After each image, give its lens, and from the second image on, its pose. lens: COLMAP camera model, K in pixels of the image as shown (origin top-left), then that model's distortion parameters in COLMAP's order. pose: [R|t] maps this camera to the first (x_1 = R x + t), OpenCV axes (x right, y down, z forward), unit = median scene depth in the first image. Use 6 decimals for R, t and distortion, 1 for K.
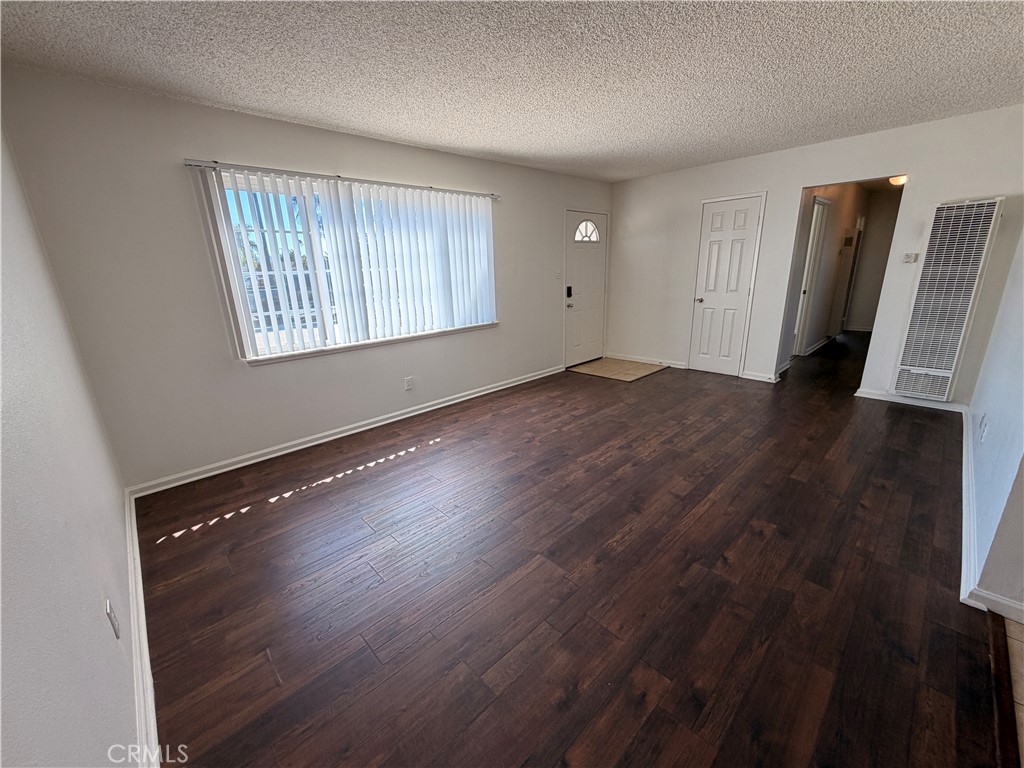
lens RADIAL K [[407.0, 0, 513.7], [0, 407.0, 384.2], [0, 0, 1]] dist [-0.003515, -0.000598]
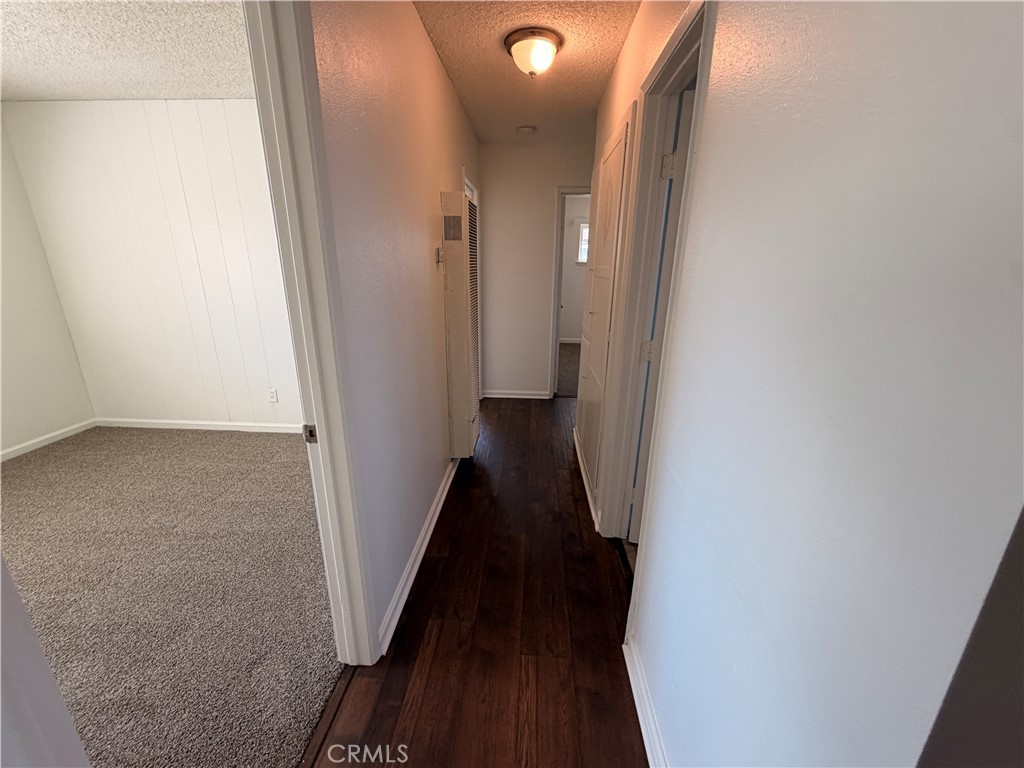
lens RADIAL K [[407.0, 0, 510.5], [0, 407.0, 386.7], [0, 0, 1]] dist [-0.003515, -0.000598]
pose [[0.720901, -0.165490, 0.672990, 0.589334], [0.163852, 0.984240, 0.066511, -0.225305], [-0.673391, 0.062323, 0.736655, 0.699682]]
